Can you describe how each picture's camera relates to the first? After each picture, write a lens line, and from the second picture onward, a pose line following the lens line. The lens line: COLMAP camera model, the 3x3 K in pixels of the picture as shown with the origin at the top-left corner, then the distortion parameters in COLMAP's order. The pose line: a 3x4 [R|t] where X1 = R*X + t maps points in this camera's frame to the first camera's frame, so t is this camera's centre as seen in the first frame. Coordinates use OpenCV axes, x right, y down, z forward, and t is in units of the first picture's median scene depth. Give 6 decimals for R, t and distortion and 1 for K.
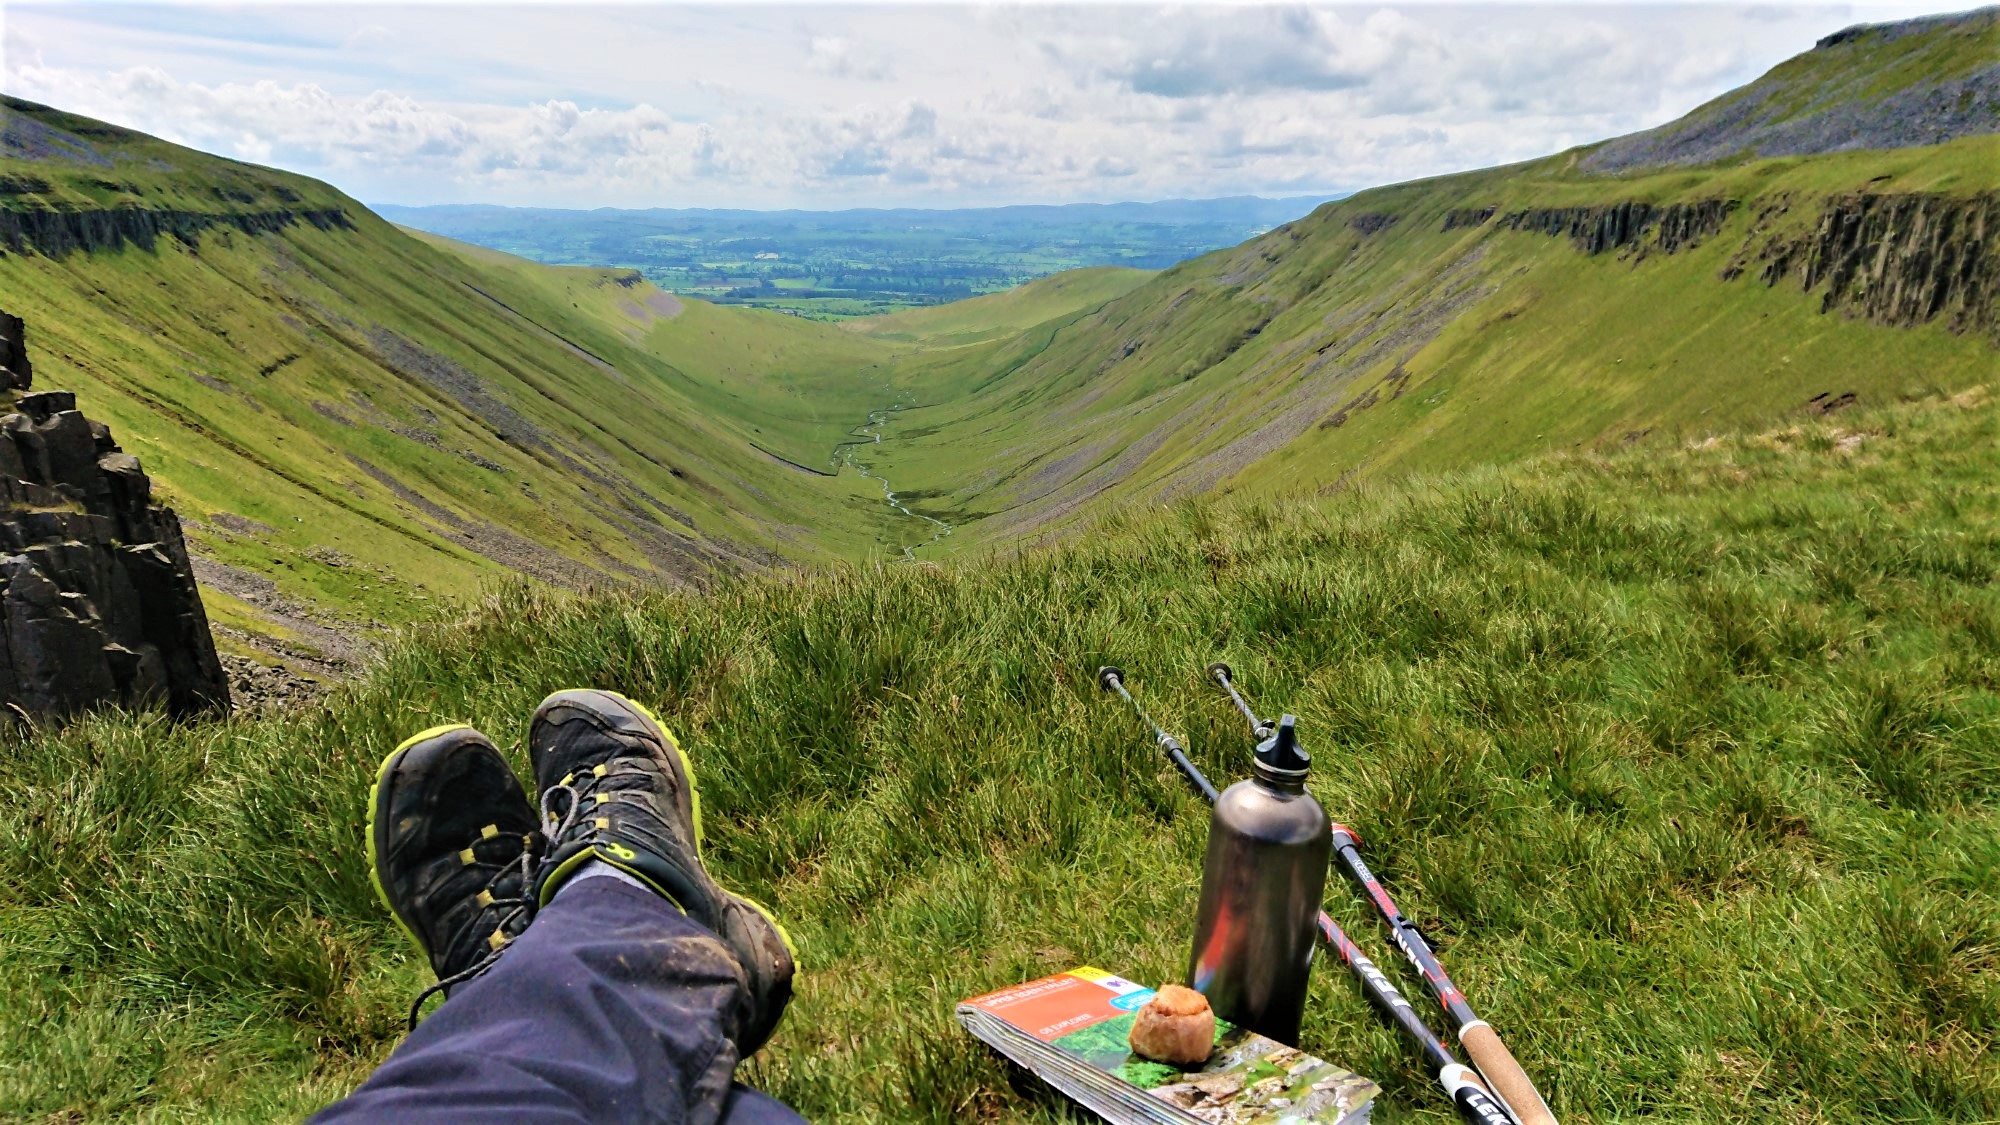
lens RADIAL K [[1299.6, 0, 1000.0], [0, 1299.6, 562.5], [0, 0, 1]] dist [0.152304, -0.187740]
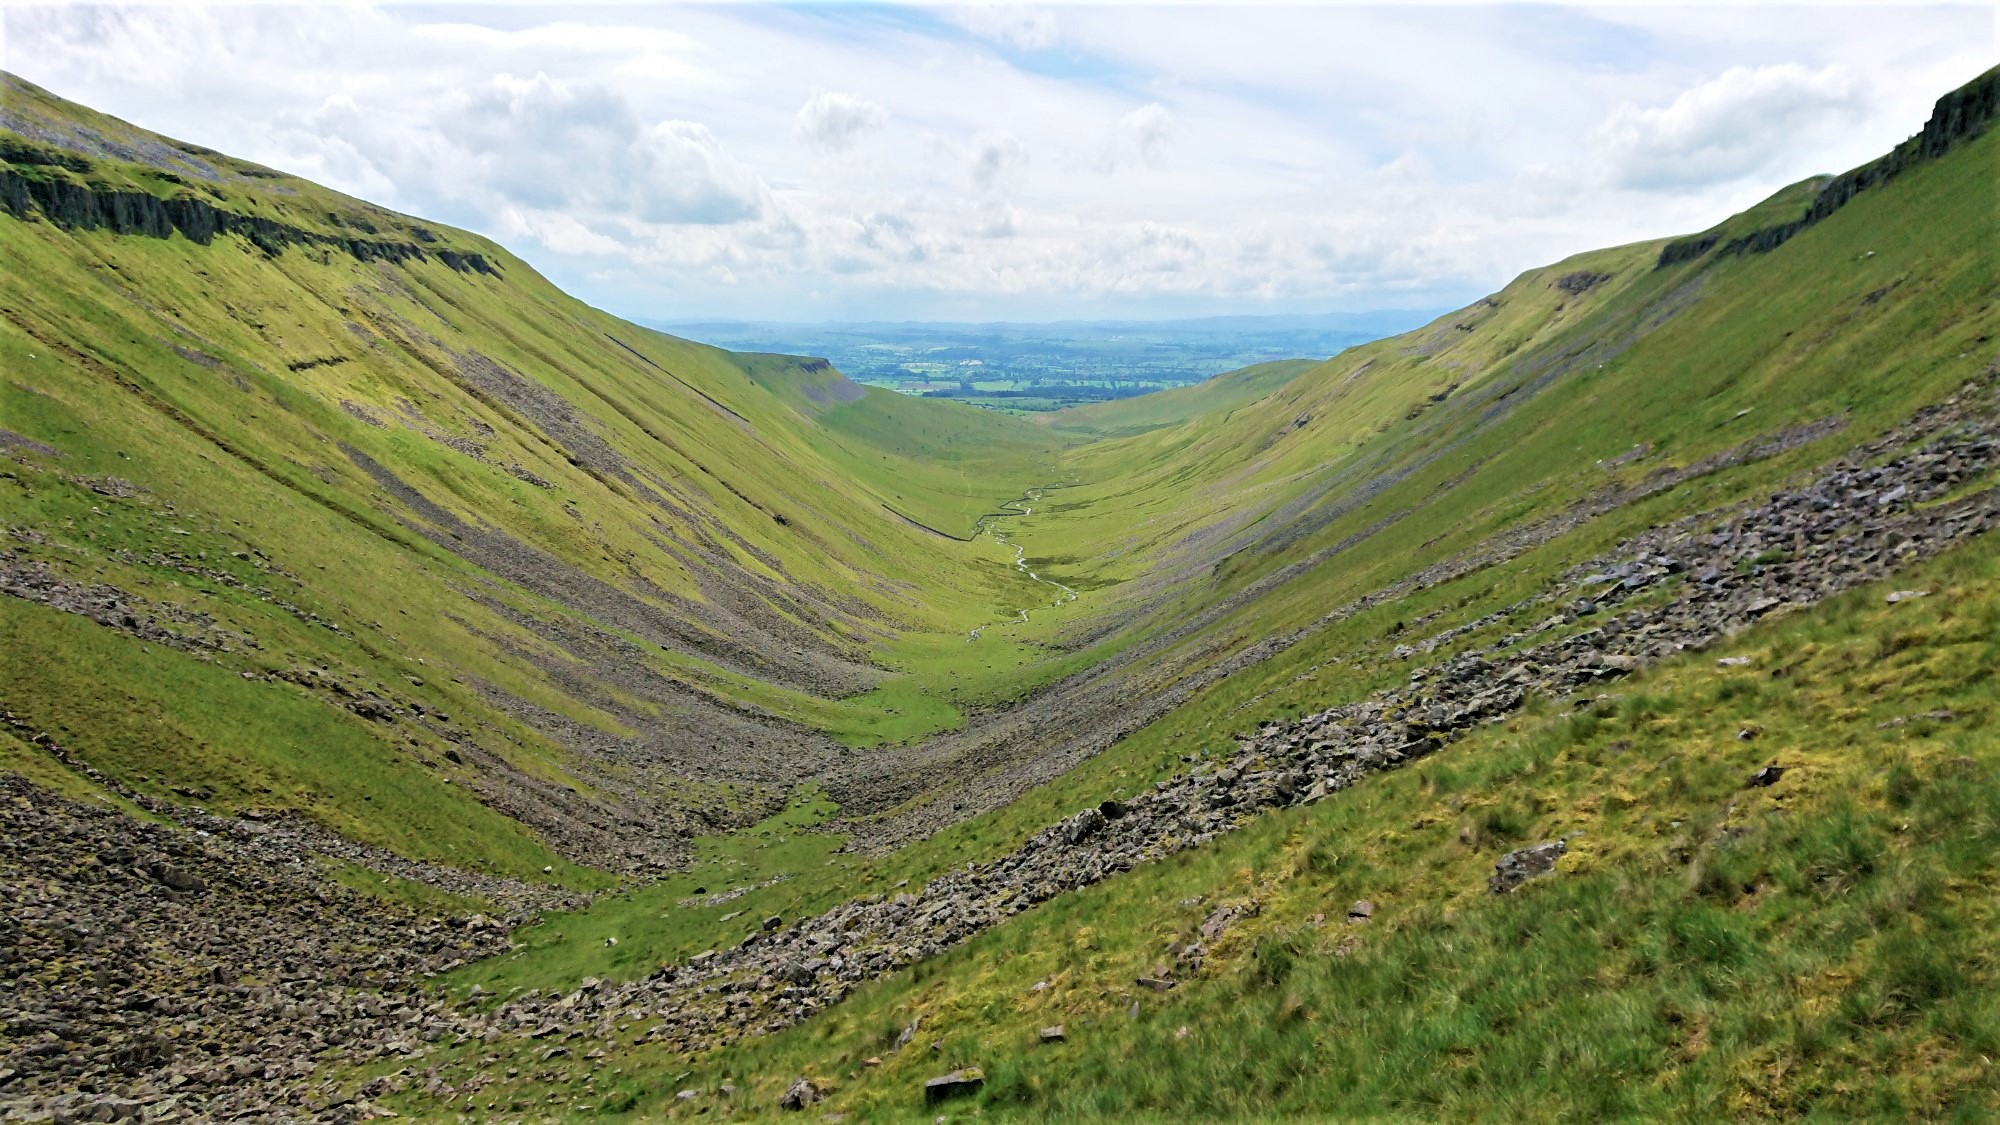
lens RADIAL K [[1299.6, 0, 1000.0], [0, 1299.6, 562.5], [0, 0, 1]] dist [0.152304, -0.187740]
pose [[0.988427, 0.031486, -0.148390, 0.056822], [-0.043257, 0.996110, -0.076773, 0.031729], [0.145396, 0.082303, 0.985944, 0.118884]]
